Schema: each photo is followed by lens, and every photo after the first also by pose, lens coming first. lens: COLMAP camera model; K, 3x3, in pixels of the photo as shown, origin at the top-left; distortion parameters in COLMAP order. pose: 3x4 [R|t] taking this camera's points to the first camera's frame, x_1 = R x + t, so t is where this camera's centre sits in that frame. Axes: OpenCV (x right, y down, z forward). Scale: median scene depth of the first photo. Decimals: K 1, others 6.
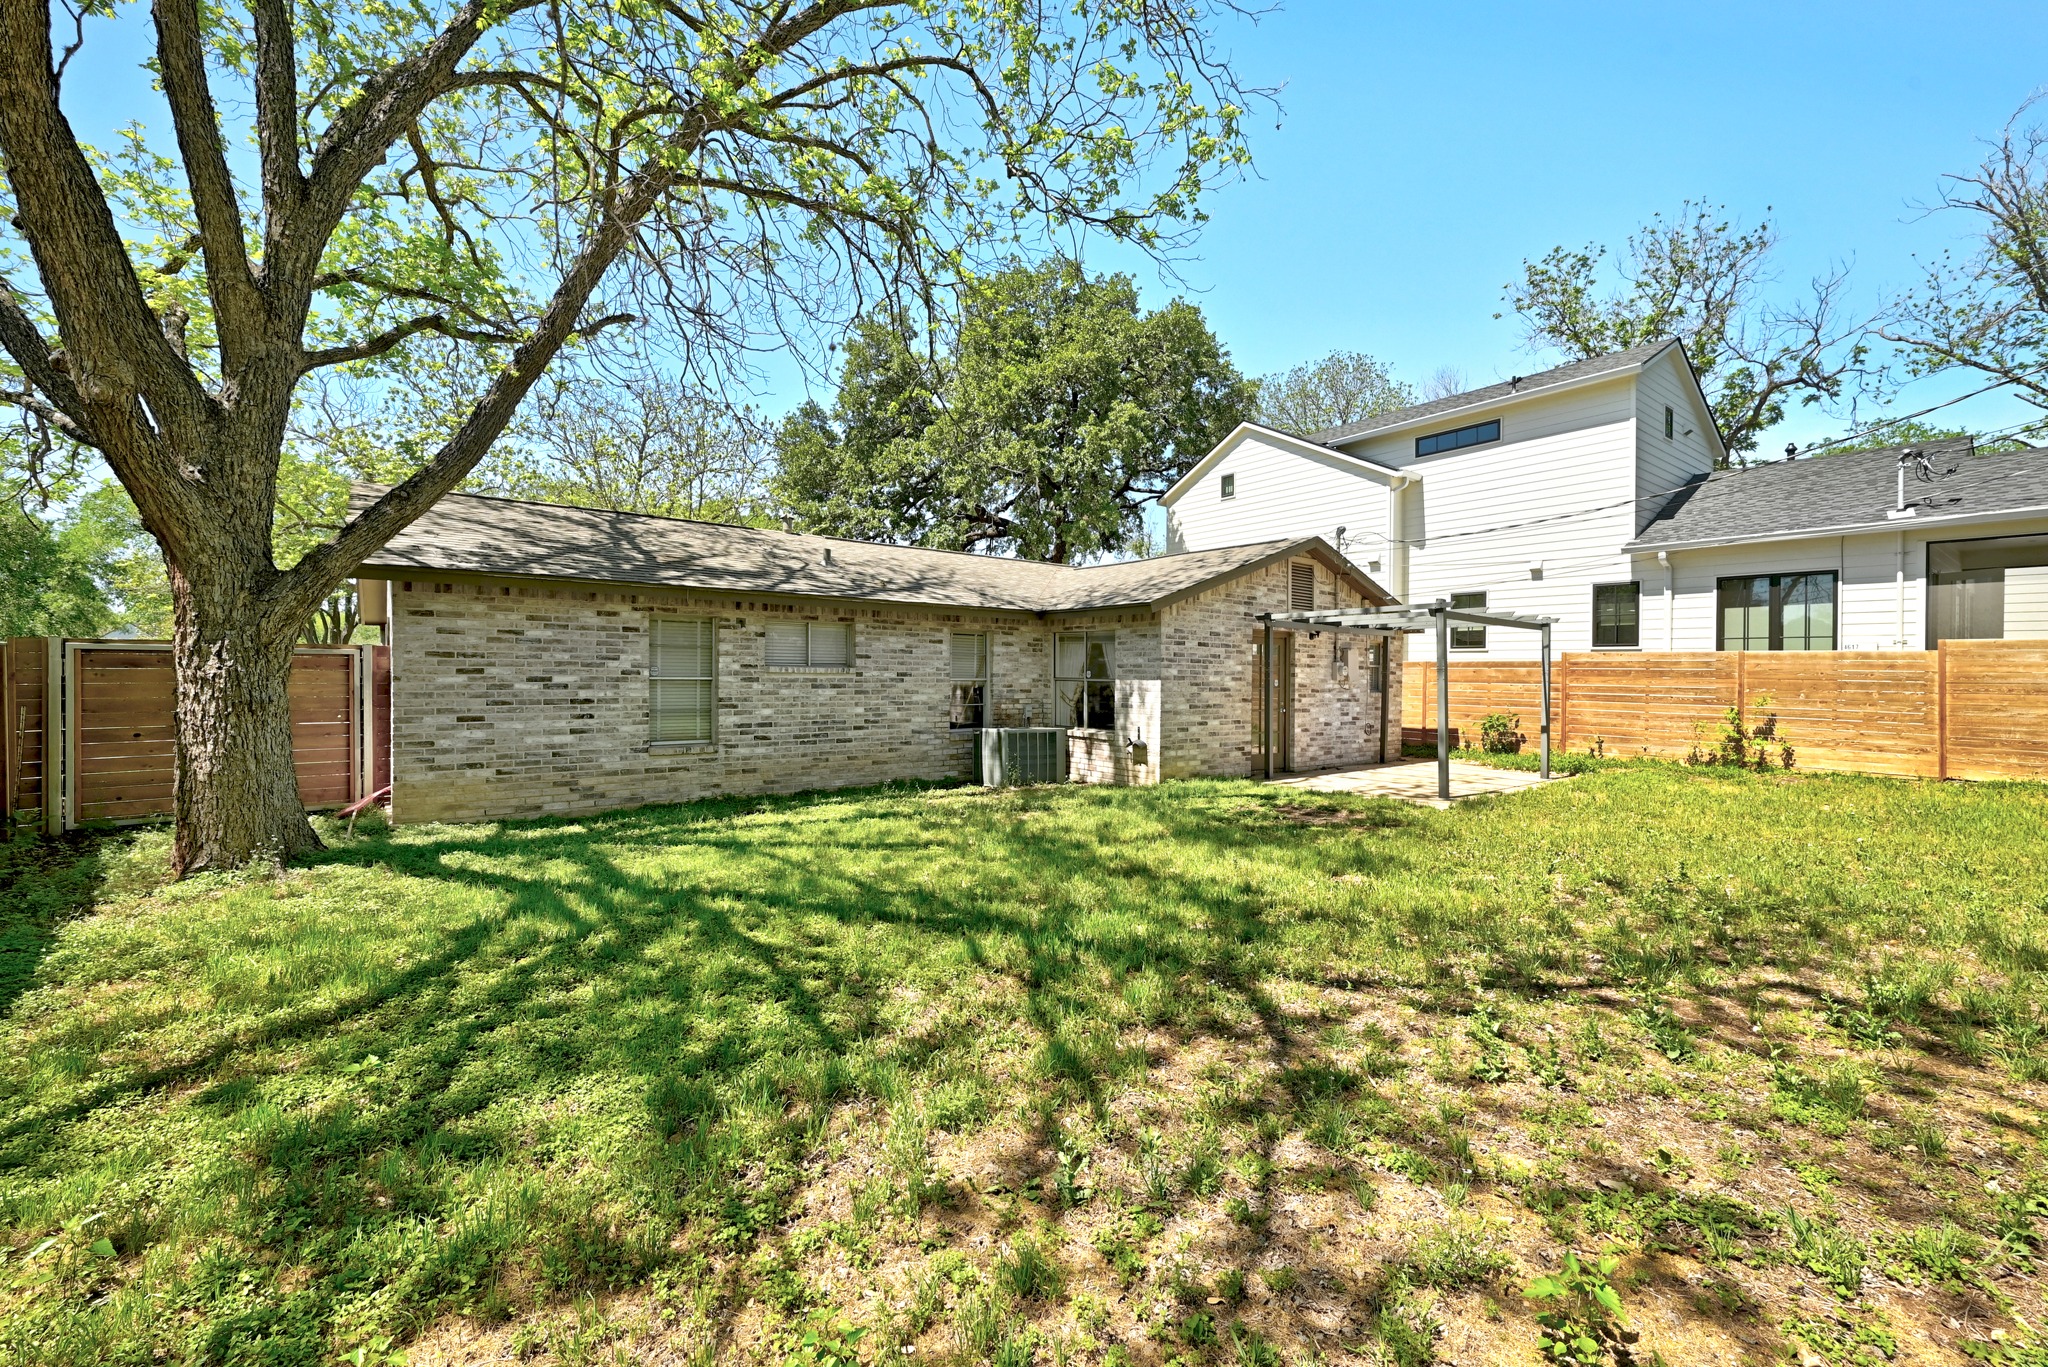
lens RADIAL K [[840.0, 0, 1030.3], [0, 840.0, 676.1], [0, 0, 1]] dist [-0.002335, -0.000139]
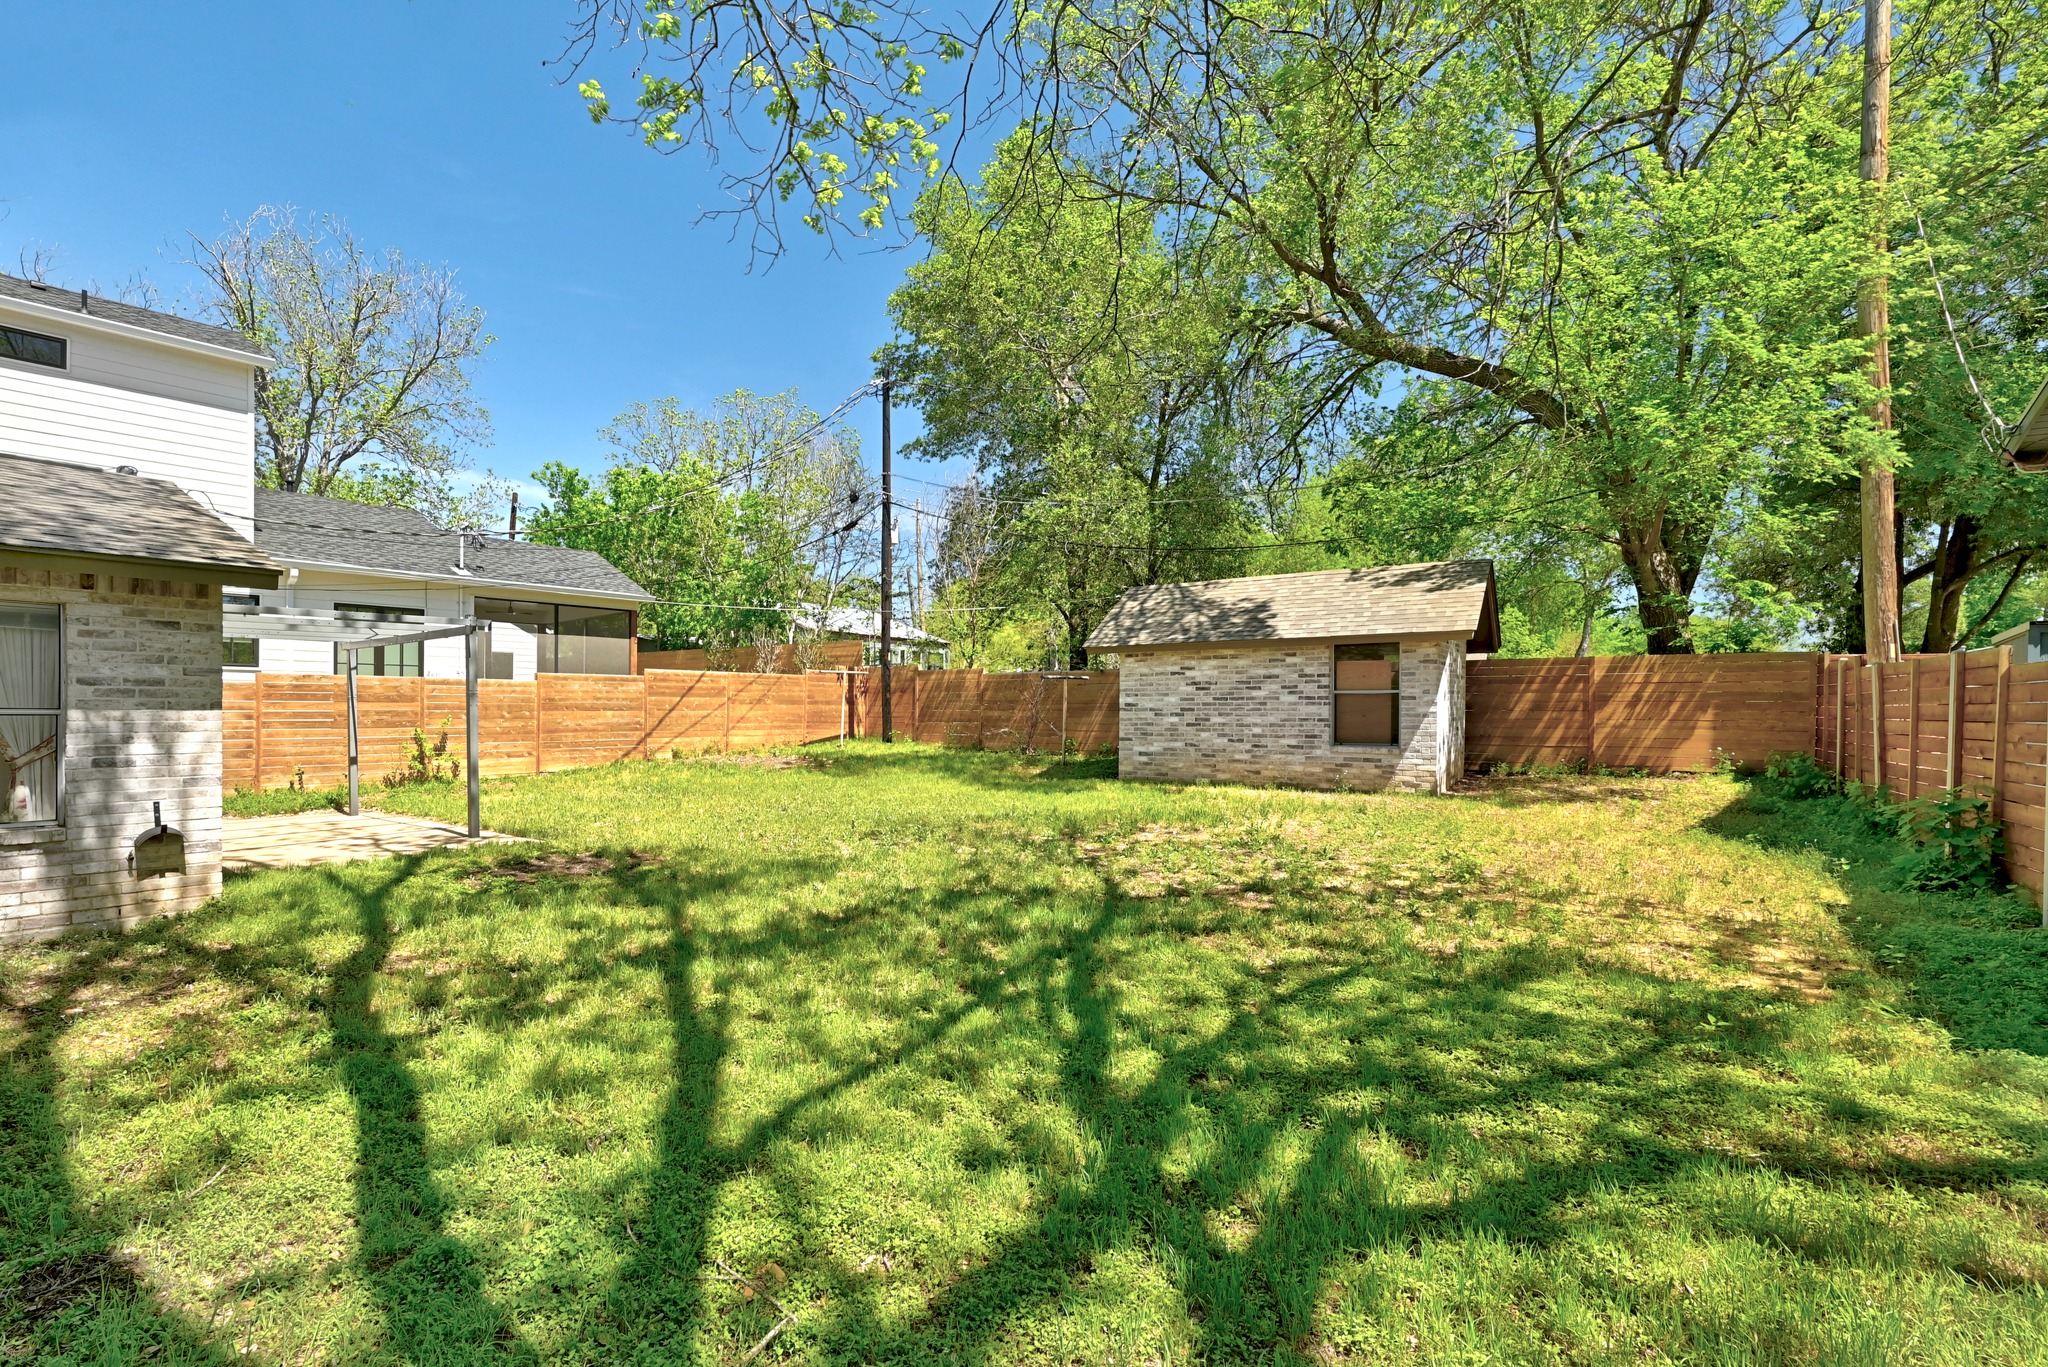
lens RADIAL K [[812.5, 0, 1025.9], [0, 812.5, 670.9], [0, 0, 1]] dist [-0.000464, -0.000010]
pose [[-0.214945, 0.032955, 0.976070, -0.491774], [0.000579, 0.999435, -0.033617, -0.001846], [-0.976626, -0.006660, -0.214843, 0.627188]]
